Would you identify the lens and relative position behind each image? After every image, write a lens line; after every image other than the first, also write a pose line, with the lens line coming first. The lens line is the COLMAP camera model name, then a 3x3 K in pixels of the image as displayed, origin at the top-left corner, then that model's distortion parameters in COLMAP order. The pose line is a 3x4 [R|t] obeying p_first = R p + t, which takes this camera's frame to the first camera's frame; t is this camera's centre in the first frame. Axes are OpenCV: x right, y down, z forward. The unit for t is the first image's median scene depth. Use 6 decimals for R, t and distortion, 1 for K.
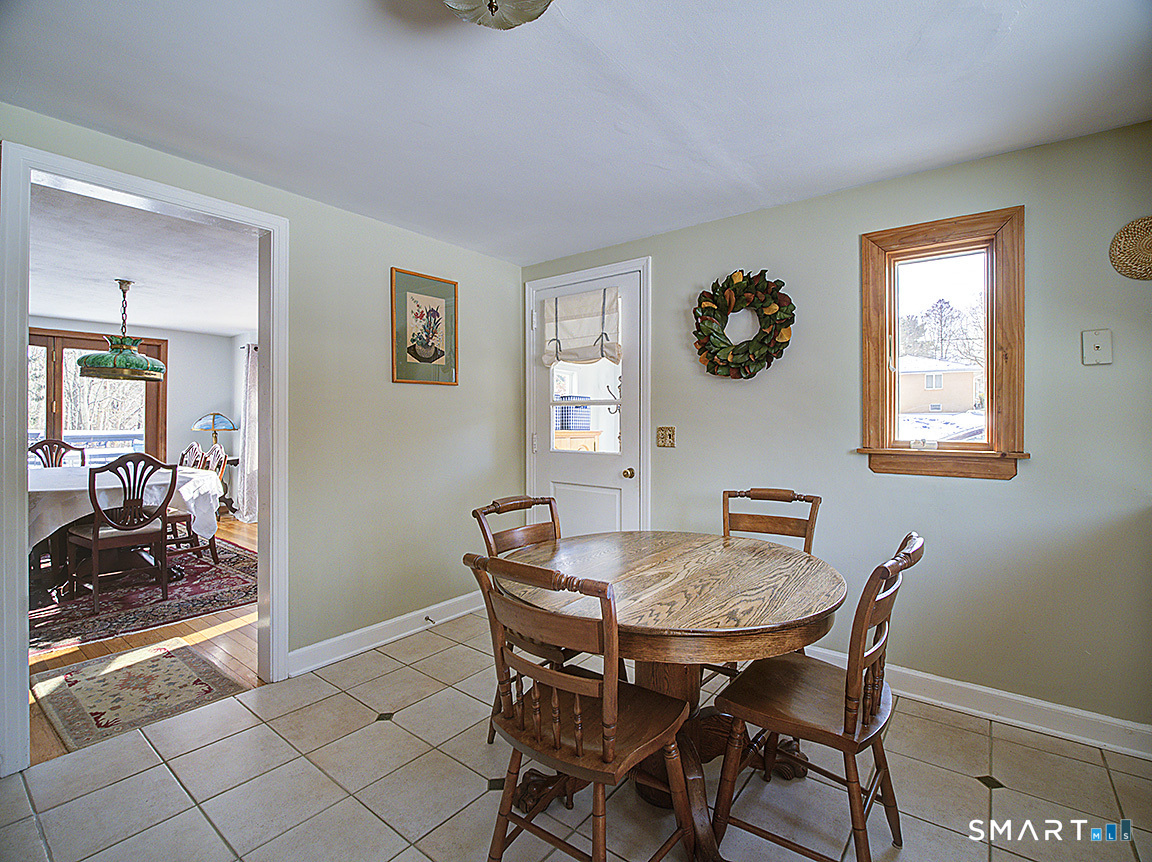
lens RADIAL K [[538.4, 0, 574.4], [0, 538.4, 417.1], [0, 0, 1]] dist [-0.018155, -0.000127]
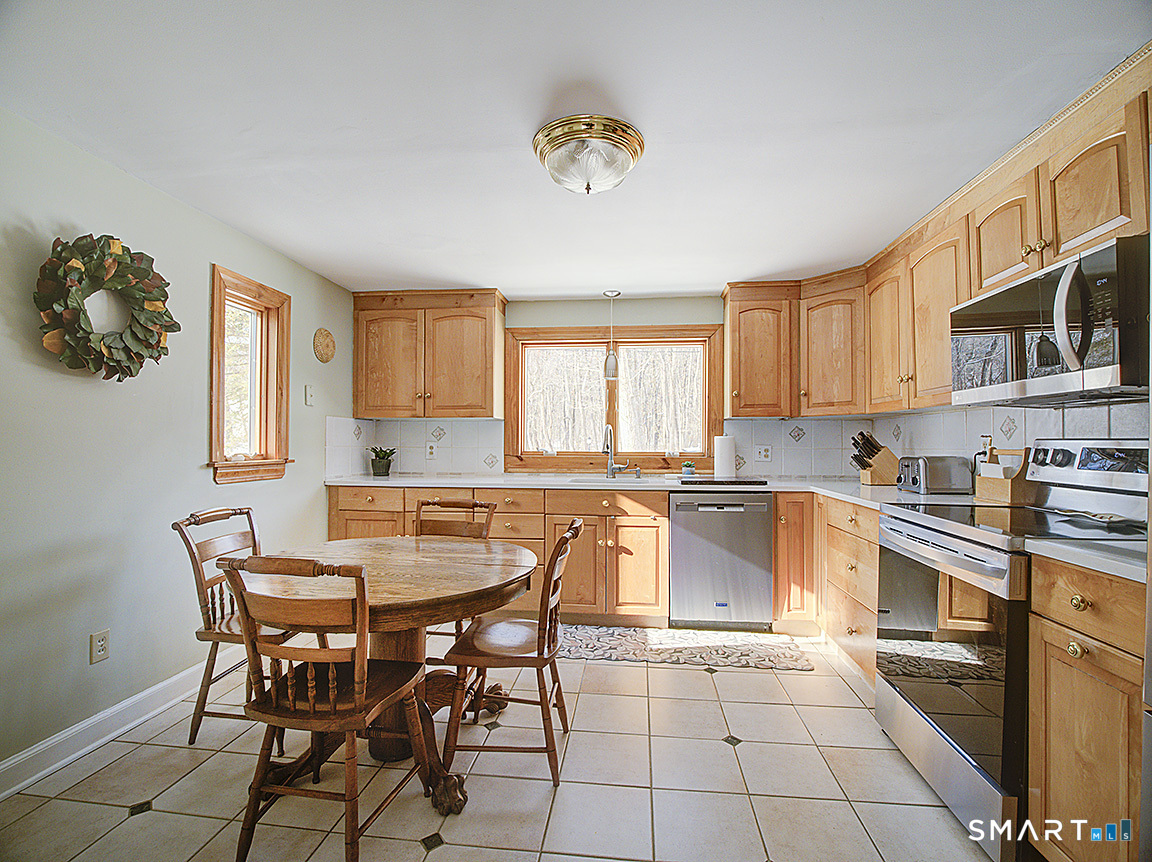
lens RADIAL K [[529.8, 0, 573.5], [0, 529.8, 440.9], [0, 0, 1]] dist [-0.011469, -0.000283]
pose [[-0.522423, -0.000629, 0.852686, -0.649664], [-0.008519, 0.999954, -0.004482, 0.011292], [-0.852644, -0.009606, -0.522404, 0.818543]]
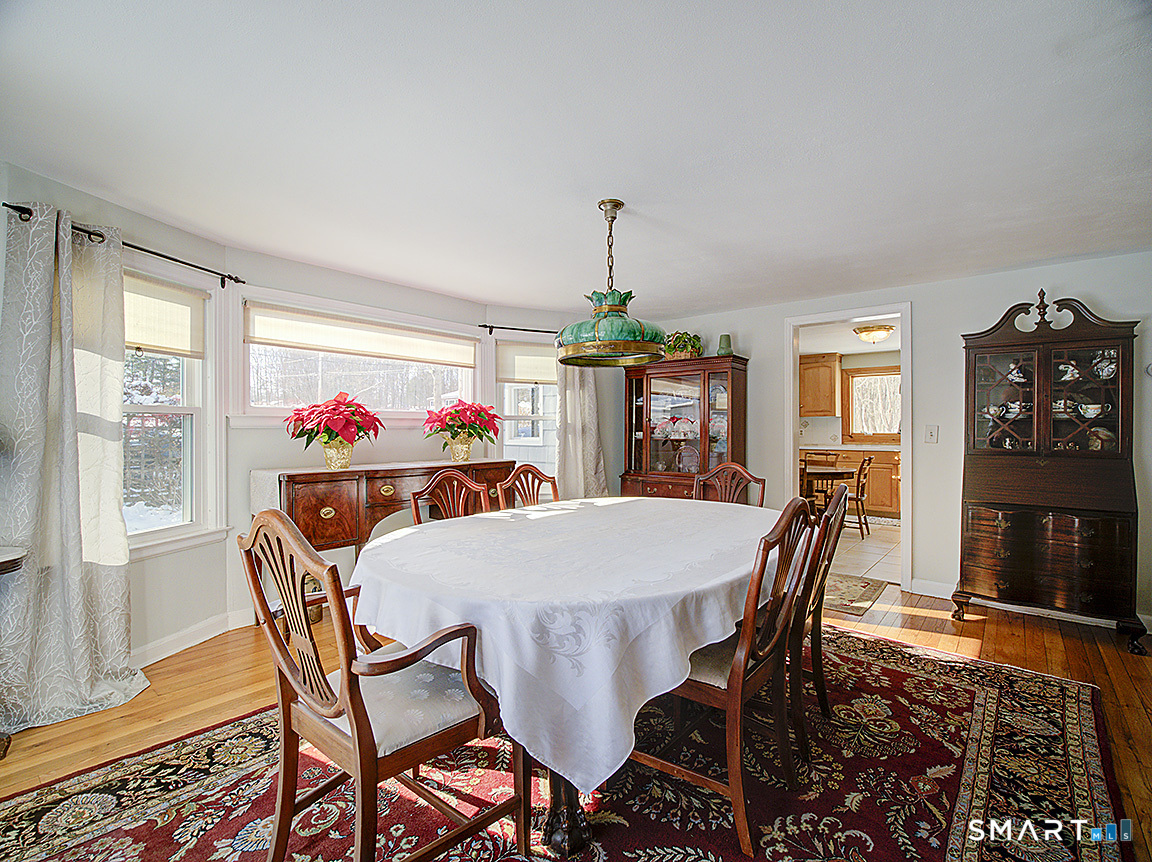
lens RADIAL K [[529.8, 0, 573.5], [0, 529.8, 440.9], [0, 0, 1]] dist [-0.011469, -0.000283]
pose [[0.033696, -0.021561, 0.999200, -2.143392], [-0.000774, 0.999766, 0.021599, 0.016958], [-0.999432, -0.001502, 0.033671, 1.538616]]
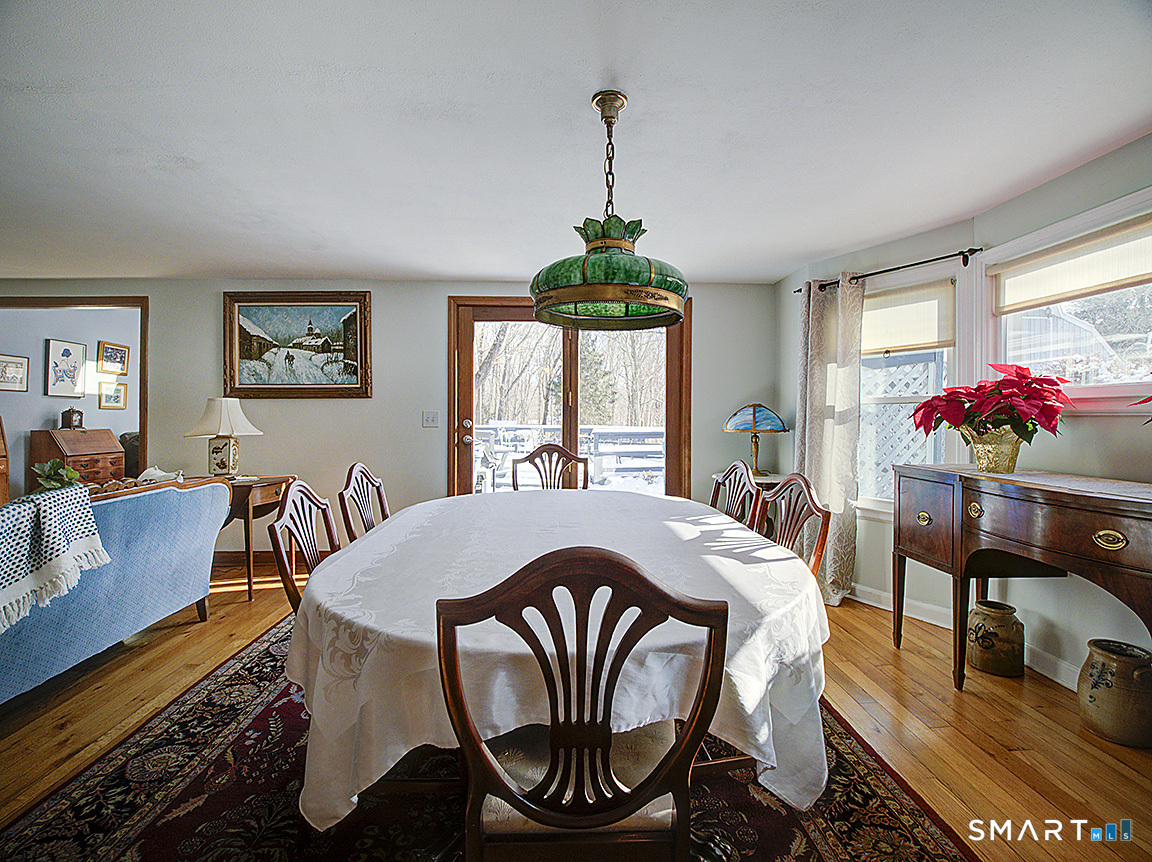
lens RADIAL K [[538.4, 0, 574.4], [0, 538.4, 417.1], [0, 0, 1]] dist [-0.018155, -0.000127]
pose [[0.646561, 0.004518, -0.762849, -0.823566], [0.001232, 0.999975, 0.006966, 0.008029], [0.762861, -0.005444, 0.646539, 1.077079]]
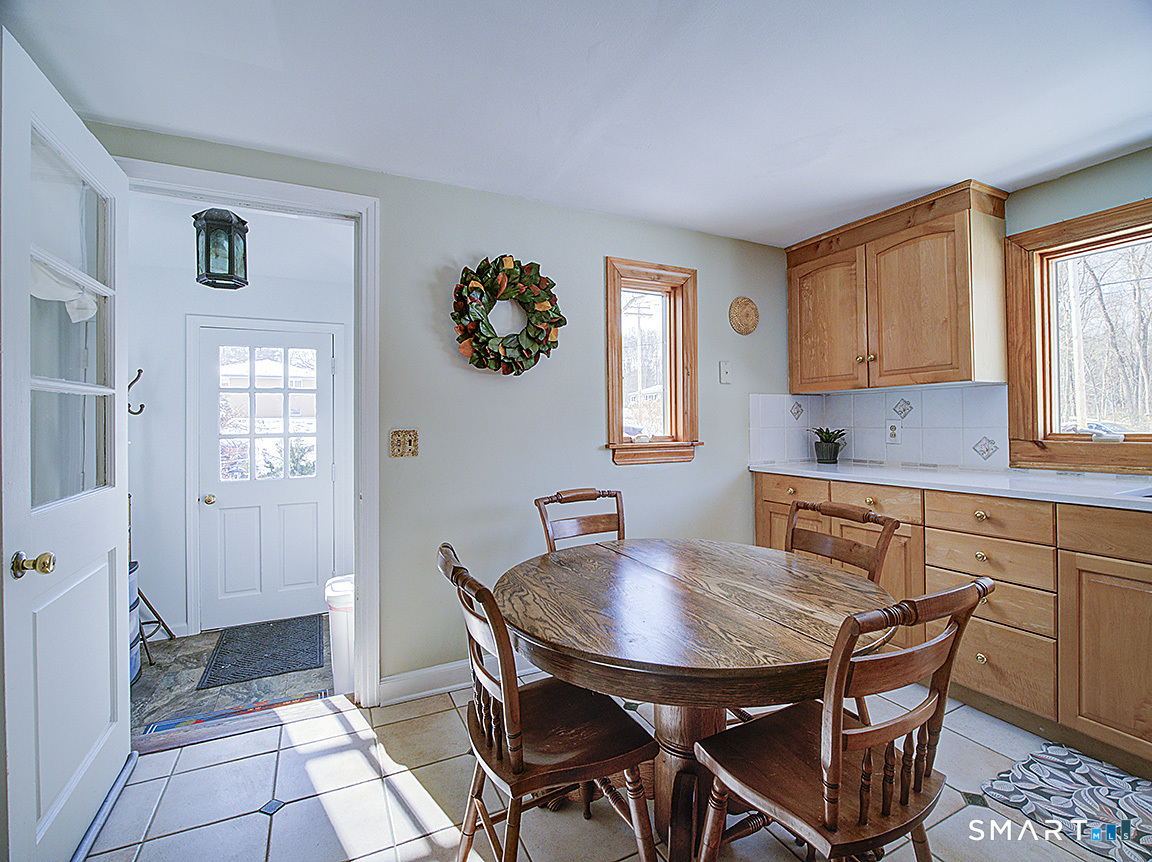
lens RADIAL K [[529.6, 0, 585.8], [0, 529.6, 419.5], [0, 0, 1]] dist [-0.002172, -0.014362]
pose [[0.425693, 0.001099, 0.904867, -0.437982], [0.008418, 0.999951, -0.005174, 0.009327], [-0.904829, 0.009820, 0.425663, 0.496323]]
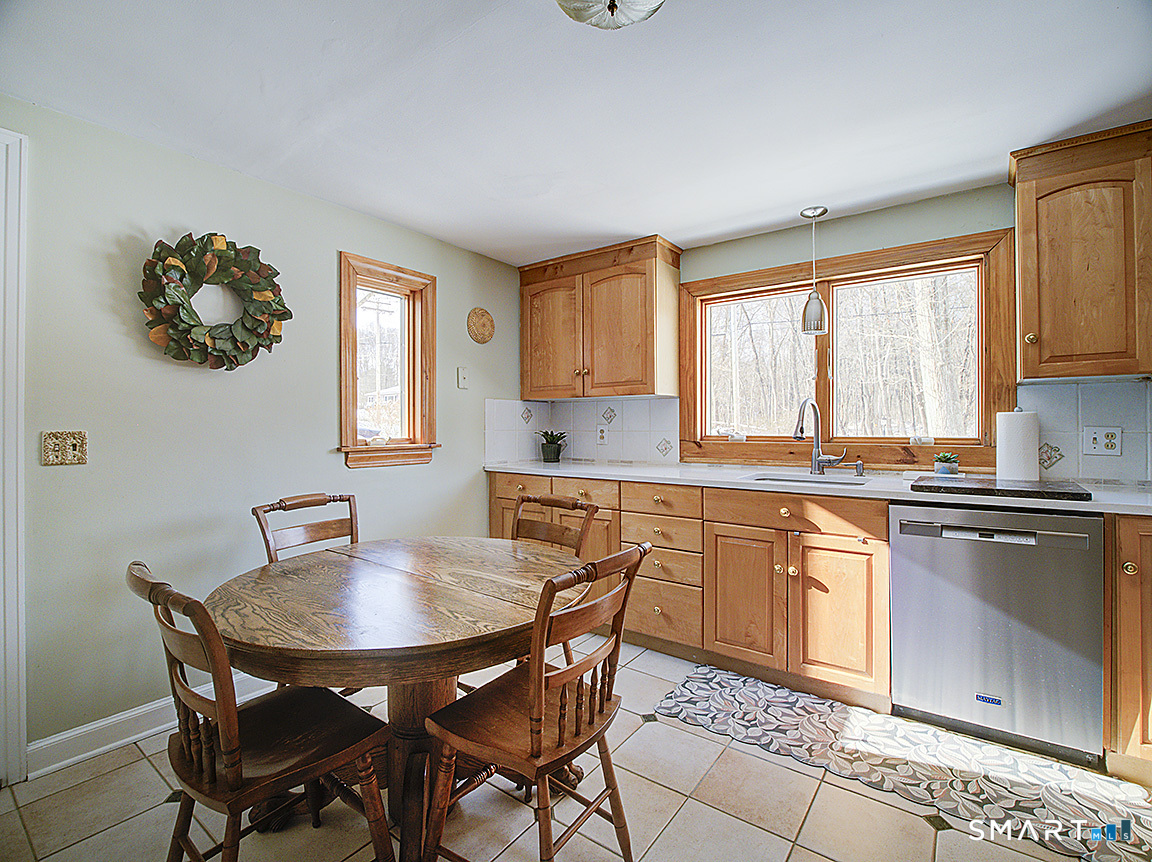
lens RADIAL K [[529.9, 0, 581.7], [0, 529.9, 426.3], [0, 0, 1]] dist [-0.016110, -0.000845]
pose [[-0.030034, -0.003790, 0.999542, -0.483327], [-0.001031, 0.999992, 0.003760, 0.009487], [-0.999548, -0.000918, -0.030037, 0.476275]]
